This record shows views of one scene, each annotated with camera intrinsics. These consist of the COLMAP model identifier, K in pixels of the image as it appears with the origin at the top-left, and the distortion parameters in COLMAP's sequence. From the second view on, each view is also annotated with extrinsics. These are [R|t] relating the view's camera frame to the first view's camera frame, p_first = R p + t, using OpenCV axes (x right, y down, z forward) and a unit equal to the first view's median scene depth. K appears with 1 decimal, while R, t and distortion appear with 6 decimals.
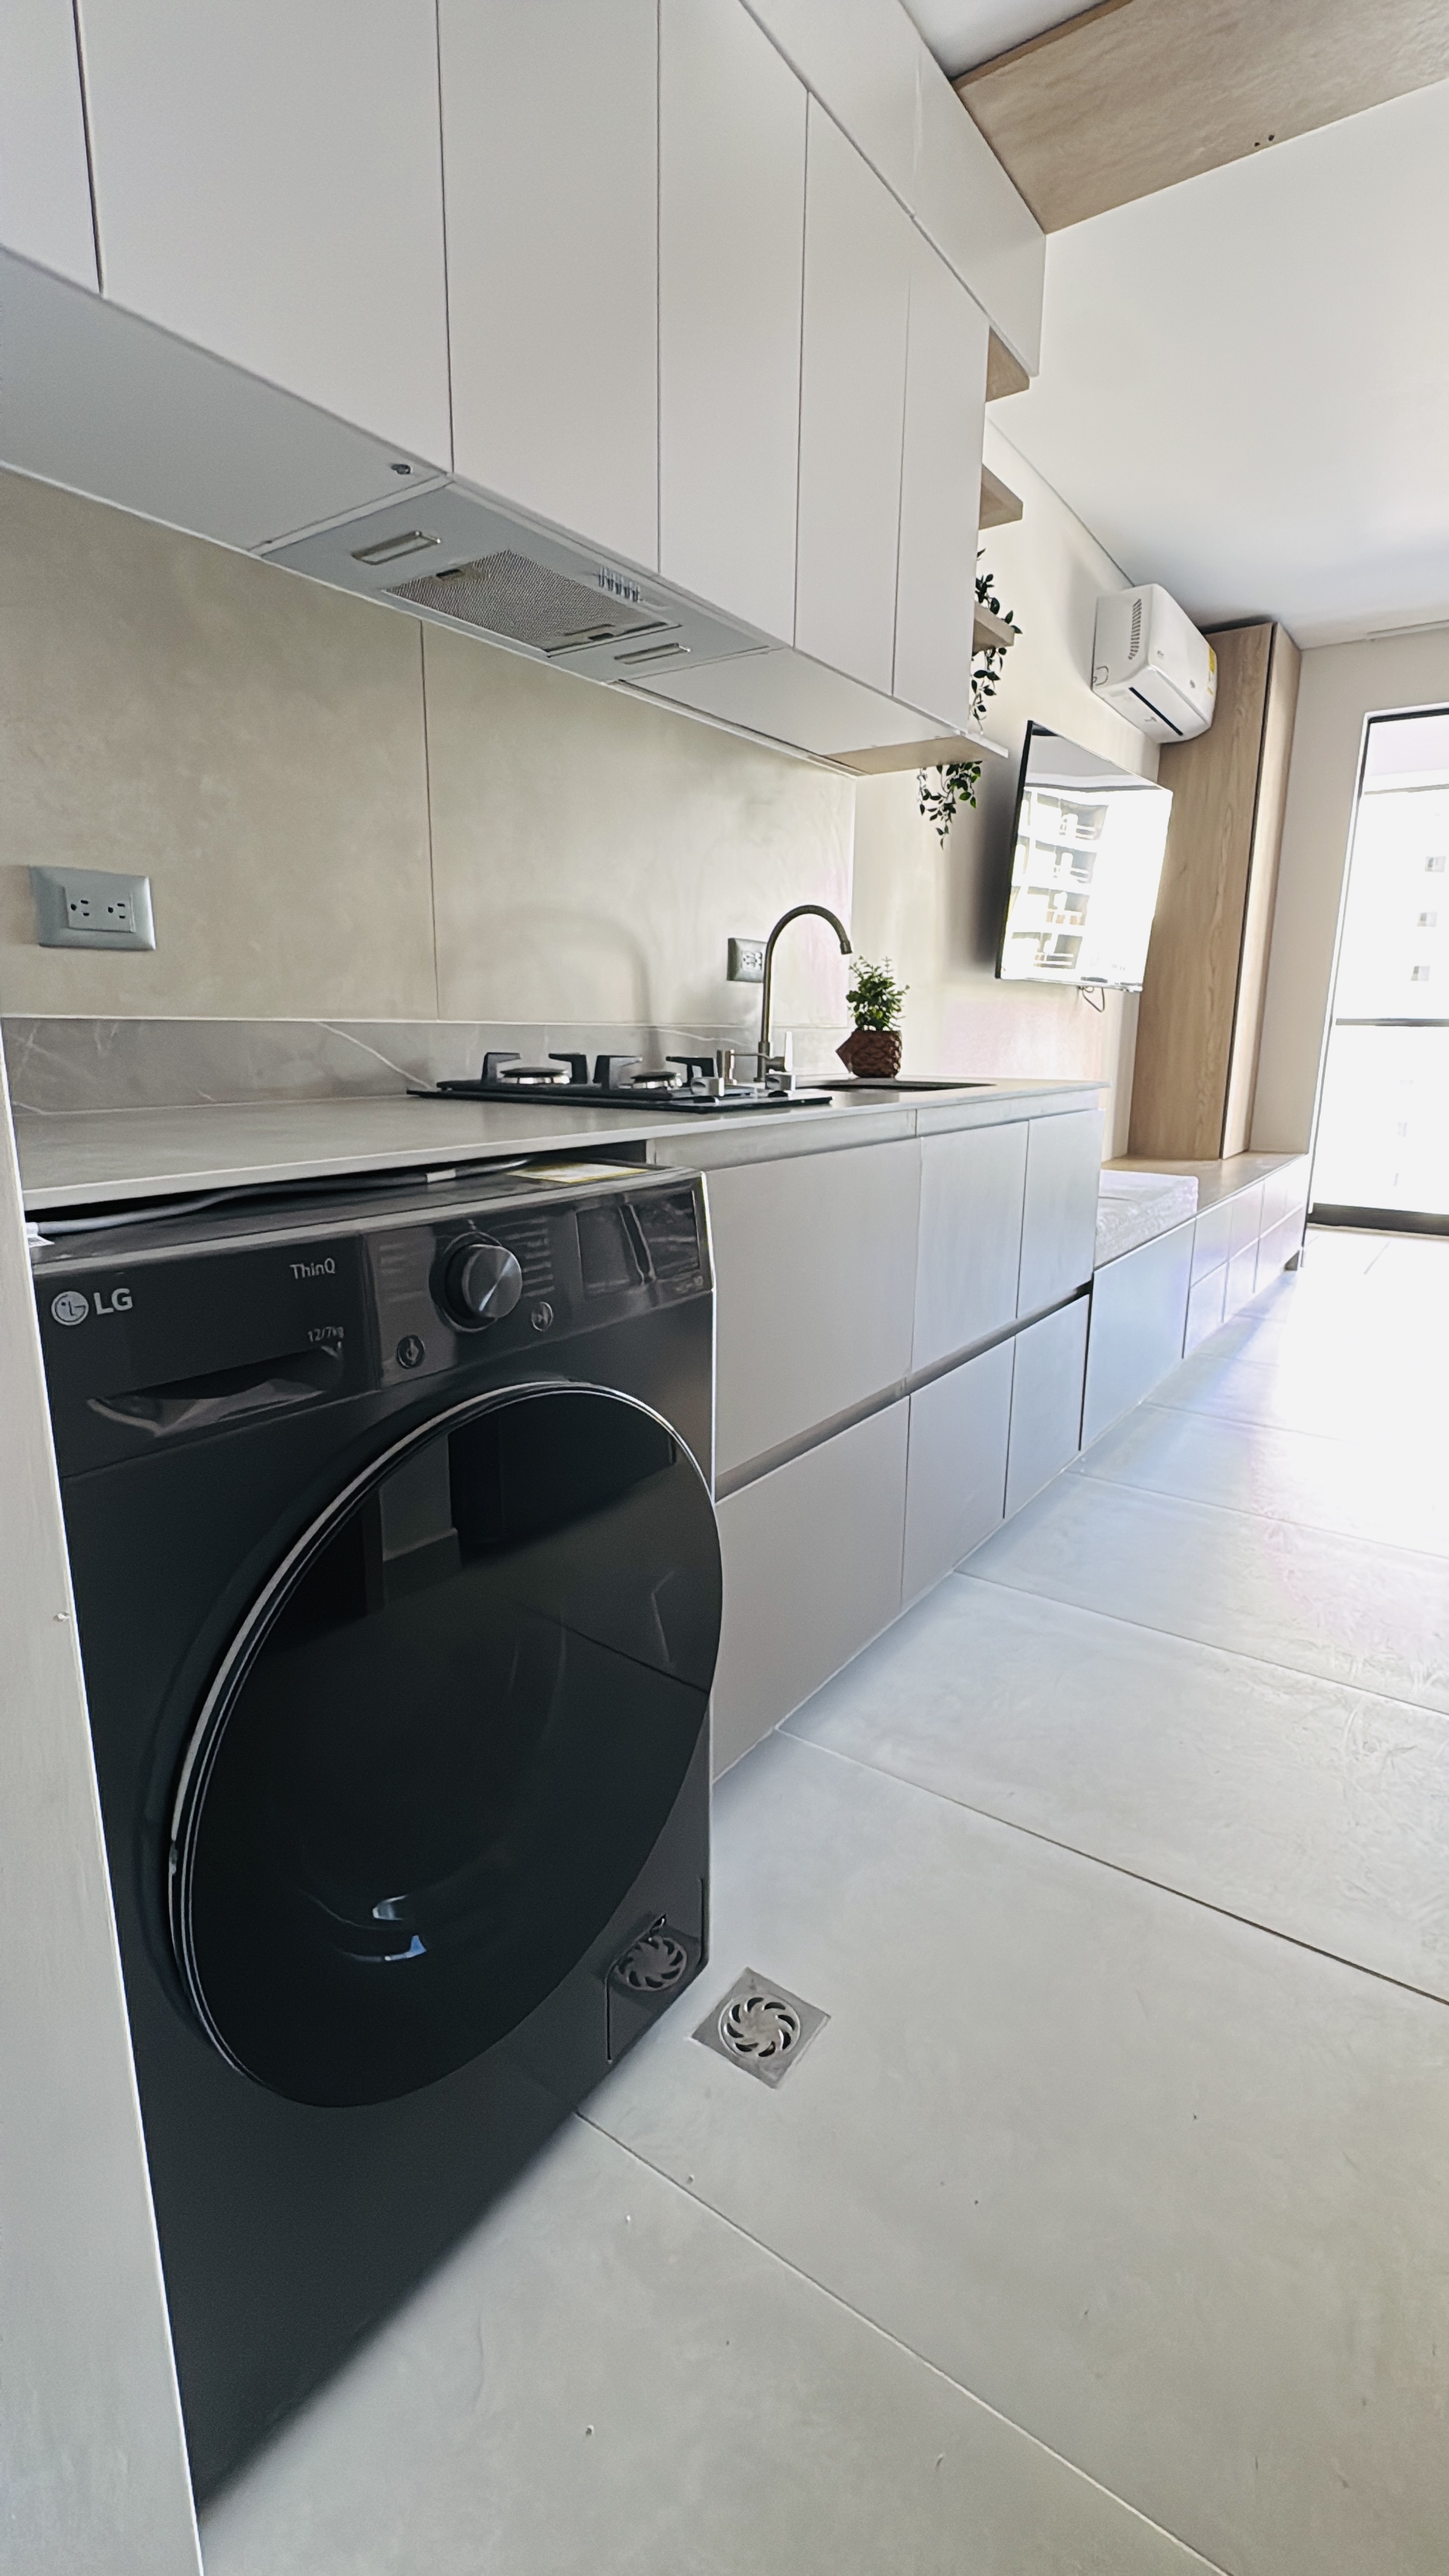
lens RADIAL K [[1132.6, 0, 724.5], [0, 1132.6, 1288.0], [0, 0, 1]] dist [-0.001000, 0.000268]
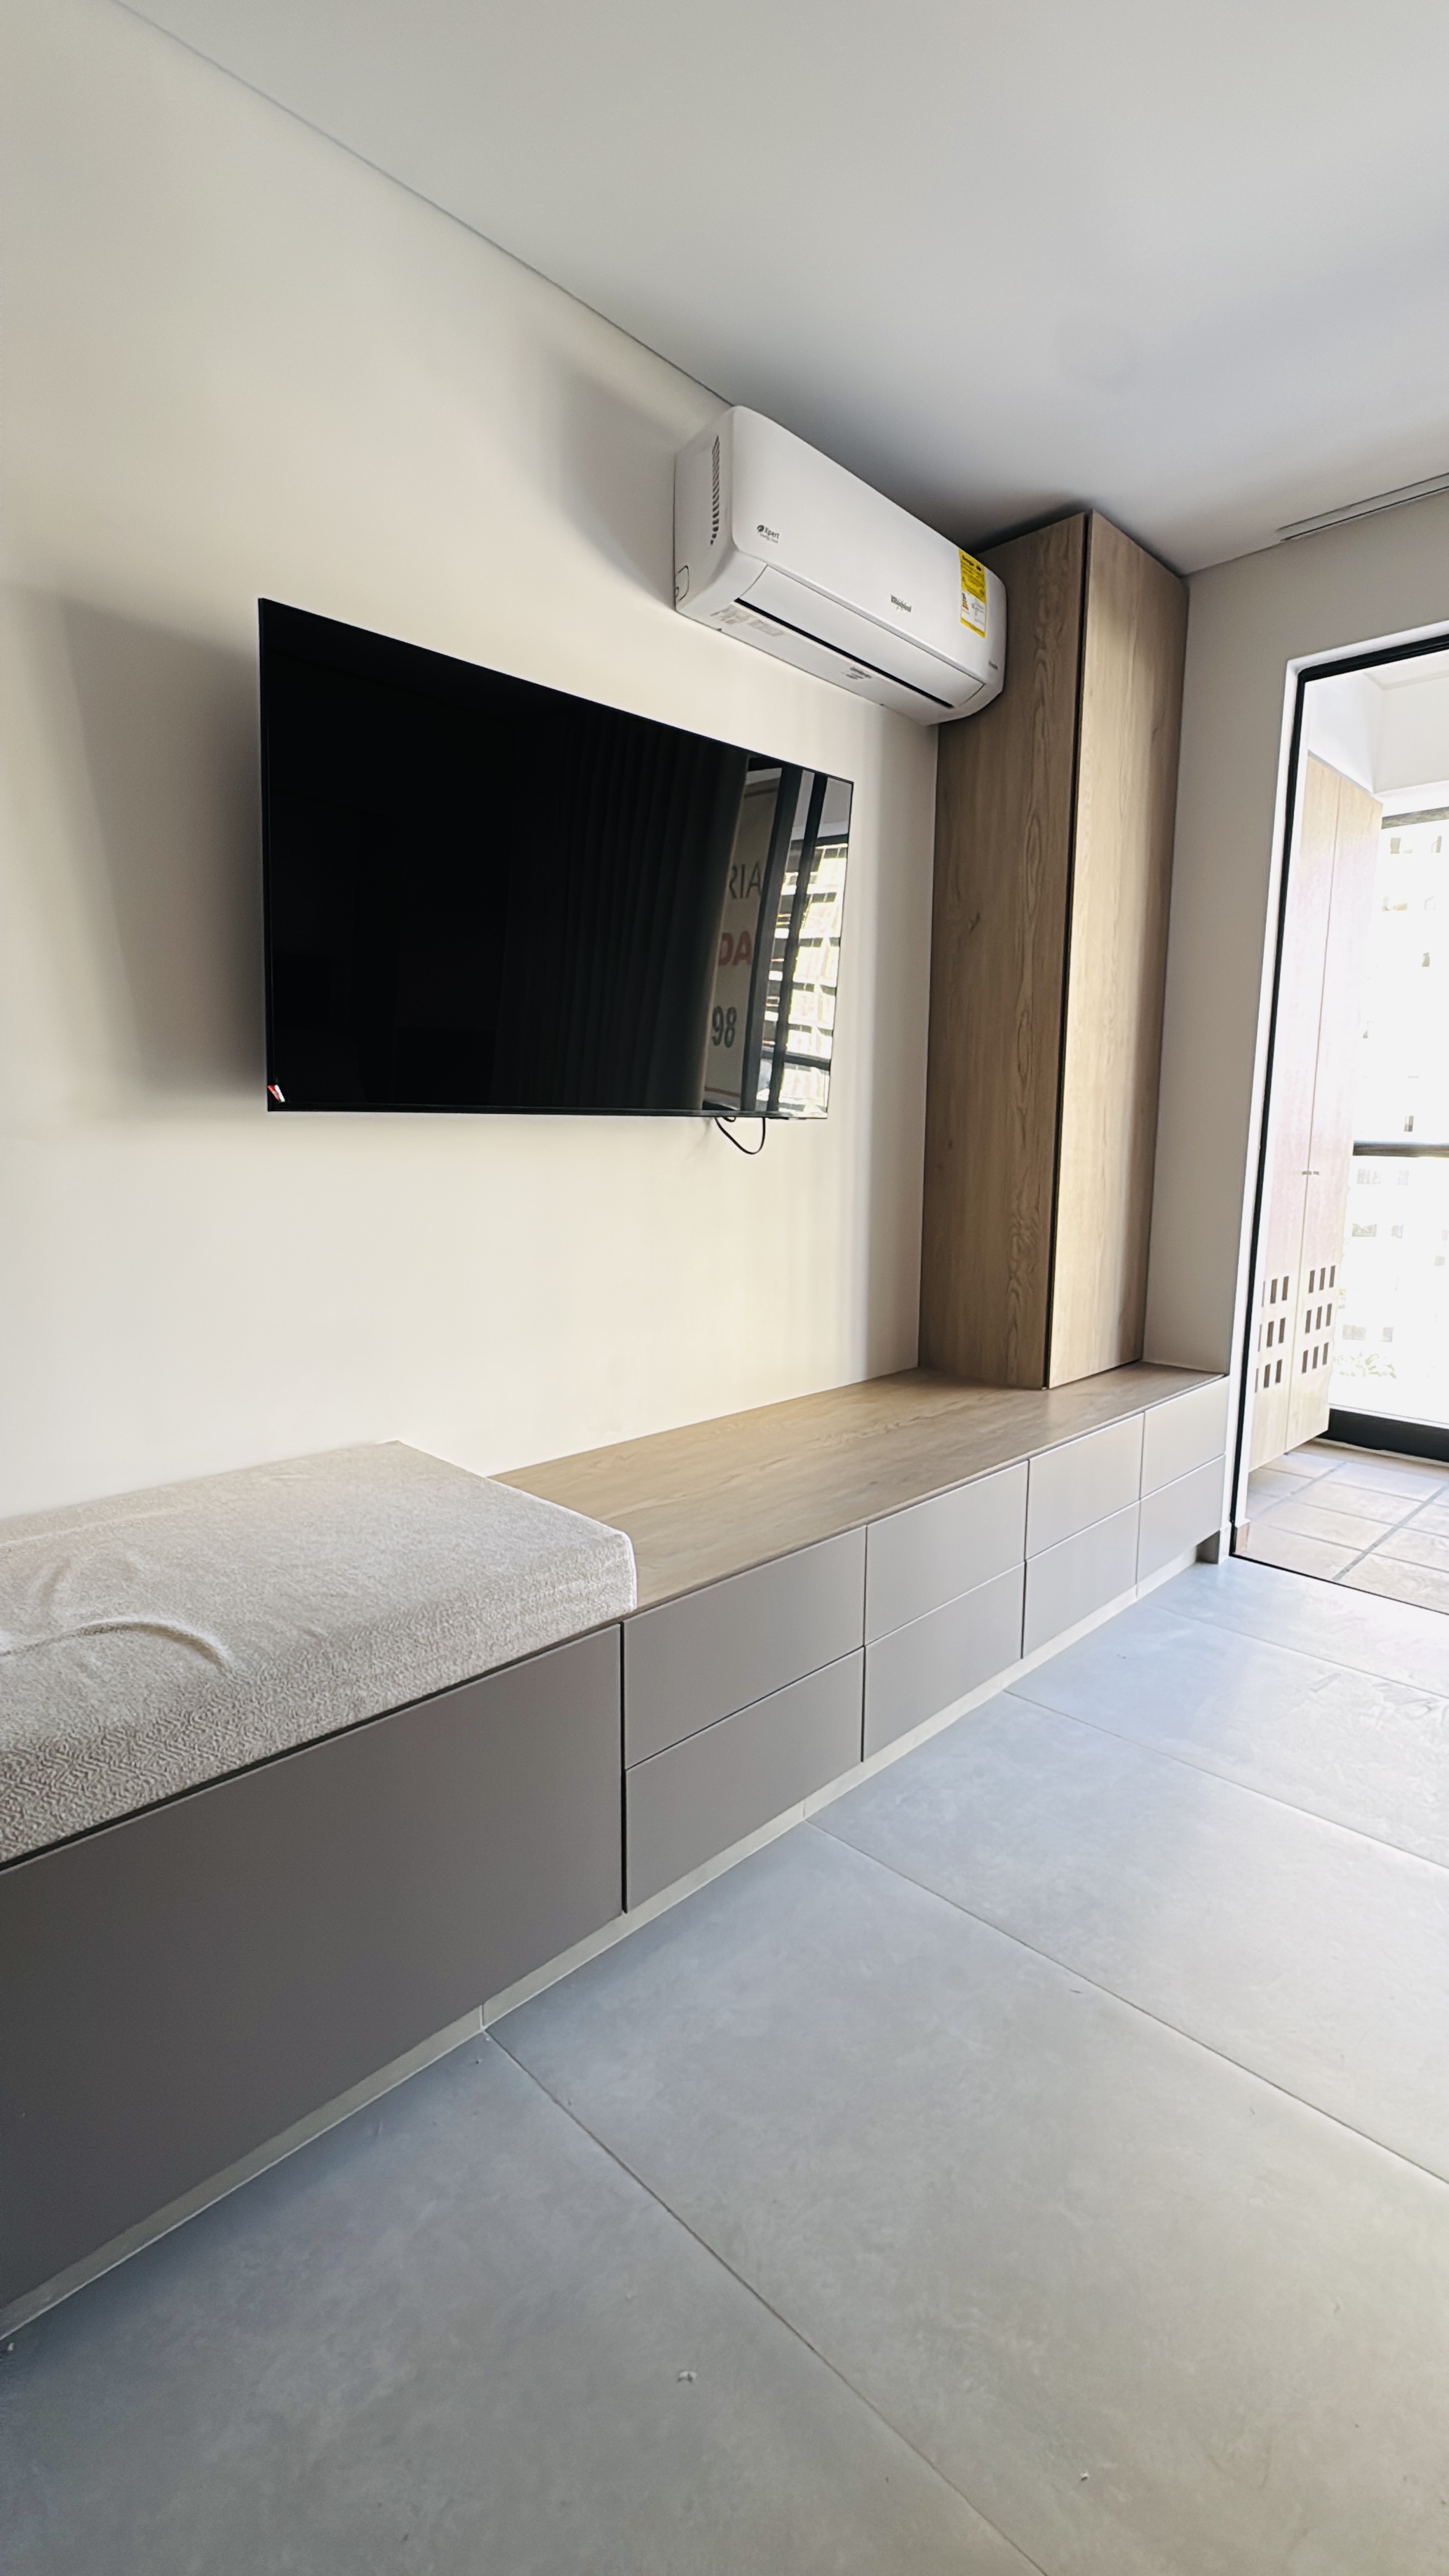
lens RADIAL K [[1132.6, 0, 724.5], [0, 1132.6, 1288.0], [0, 0, 1]] dist [-0.001000, 0.000268]
pose [[0.988268, 0.022954, -0.150997, 0.371999], [-0.034283, 0.996753, -0.072857, -0.122014], [0.148834, 0.077179, 0.985846, 0.390290]]
